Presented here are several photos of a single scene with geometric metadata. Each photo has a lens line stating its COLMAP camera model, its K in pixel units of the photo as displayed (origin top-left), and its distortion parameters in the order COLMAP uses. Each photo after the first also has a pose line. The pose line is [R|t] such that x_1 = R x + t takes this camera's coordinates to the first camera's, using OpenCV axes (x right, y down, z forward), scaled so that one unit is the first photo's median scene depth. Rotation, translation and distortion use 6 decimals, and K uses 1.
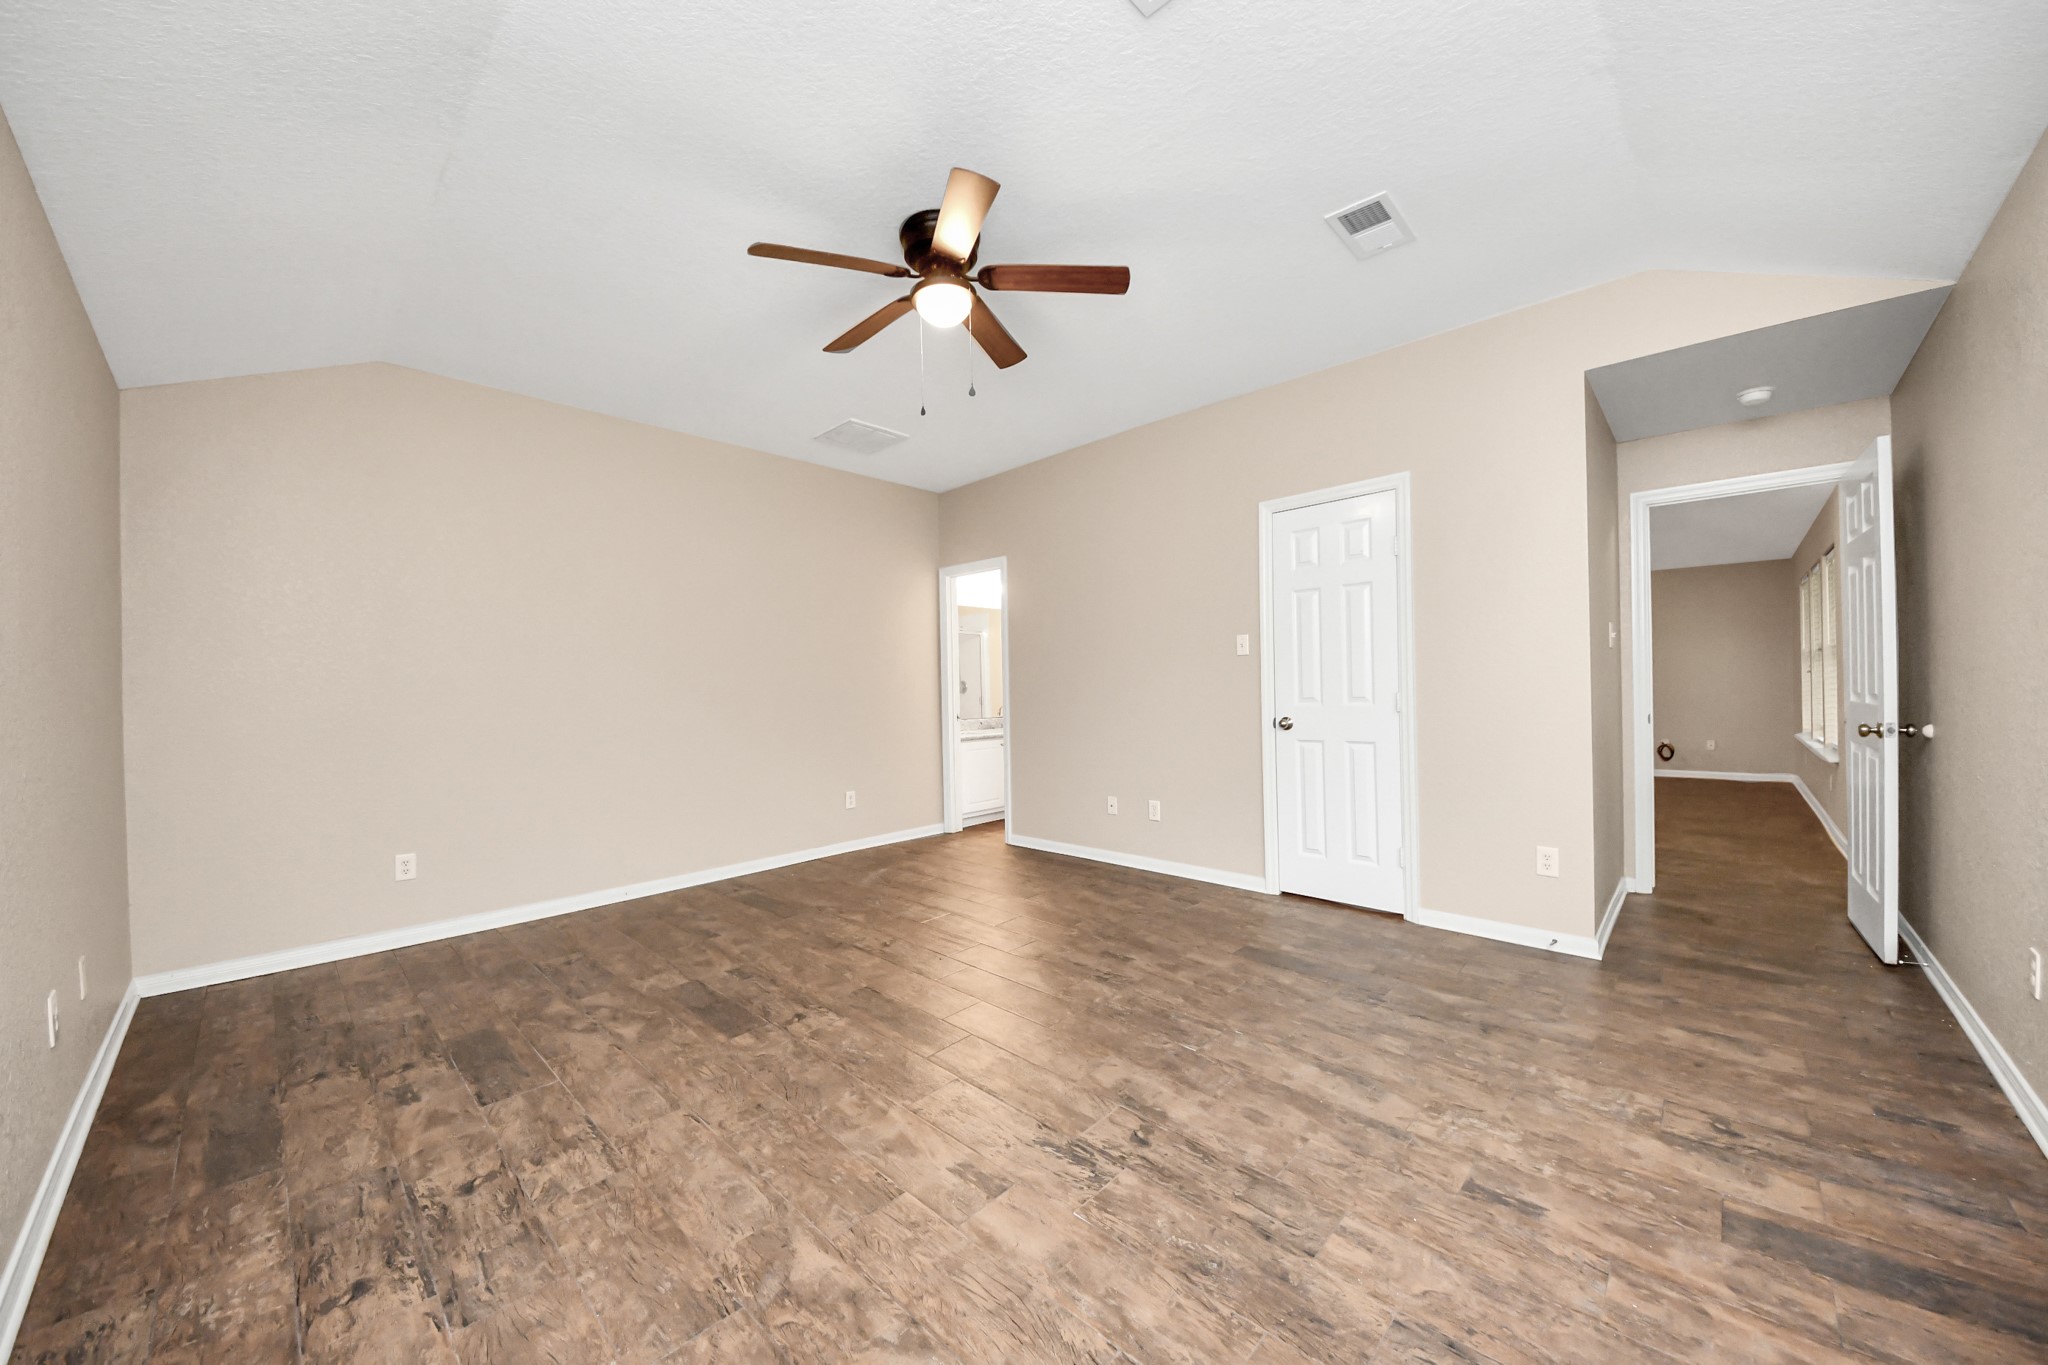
lens RADIAL K [[758.1, 0, 1017.8], [0, 758.1, 683.9], [0, 0, 1]] dist [0.021347, -0.008717]
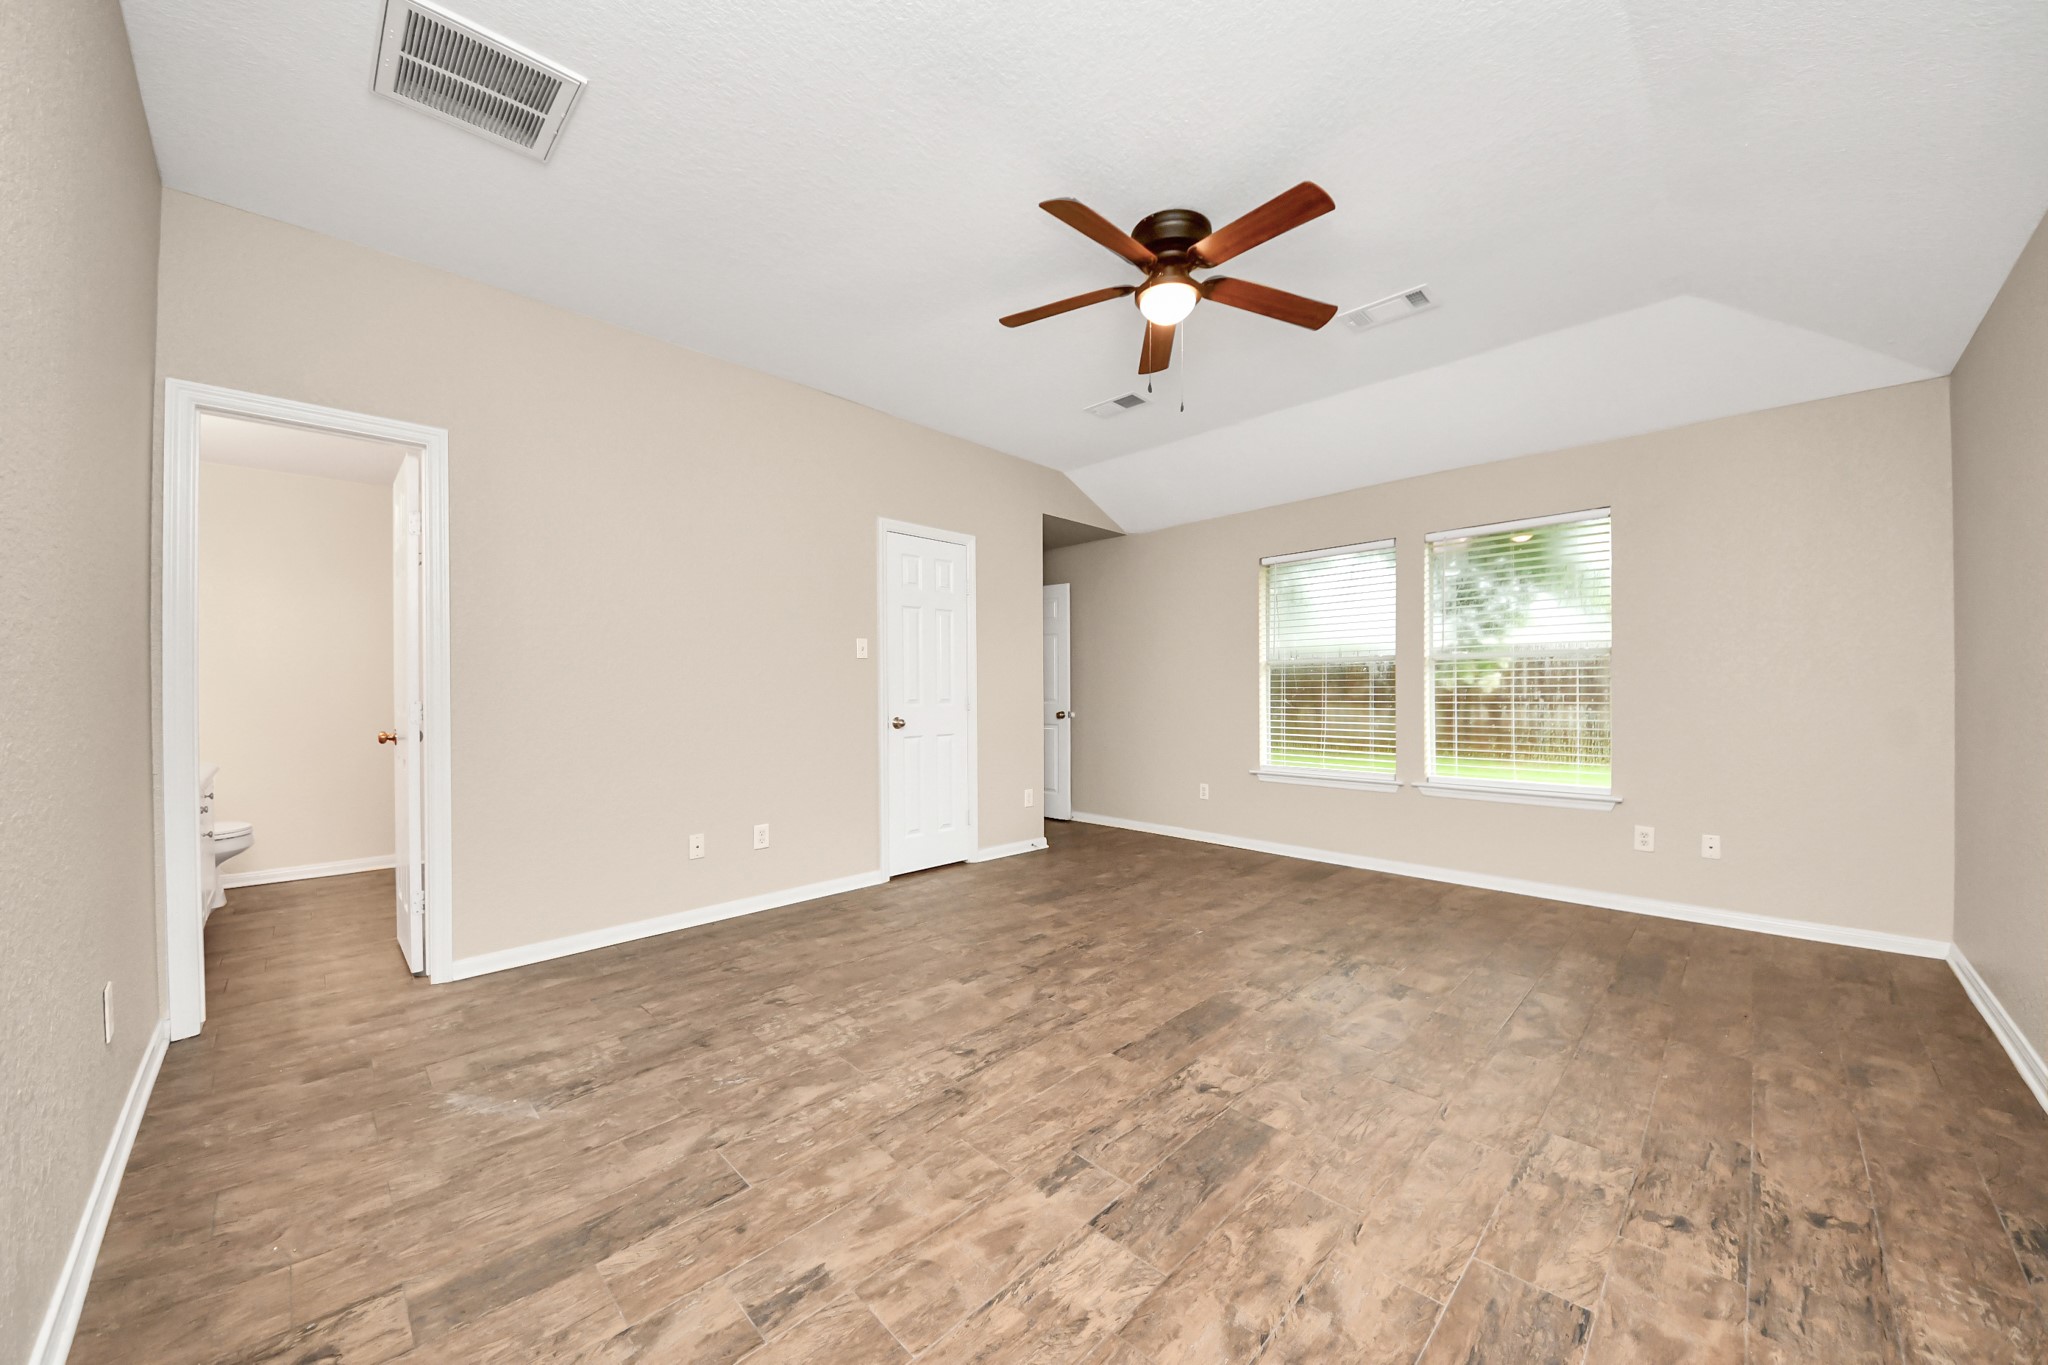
lens RADIAL K [[758.1, 0, 1017.8], [0, 758.1, 683.9], [0, 0, 1]] dist [0.021347, -0.008717]
pose [[-0.014495, 0.025059, 0.999581, -1.333338], [-0.002583, 0.999682, -0.025099, 0.040209], [-0.999892, -0.002946, -0.014426, 1.473818]]
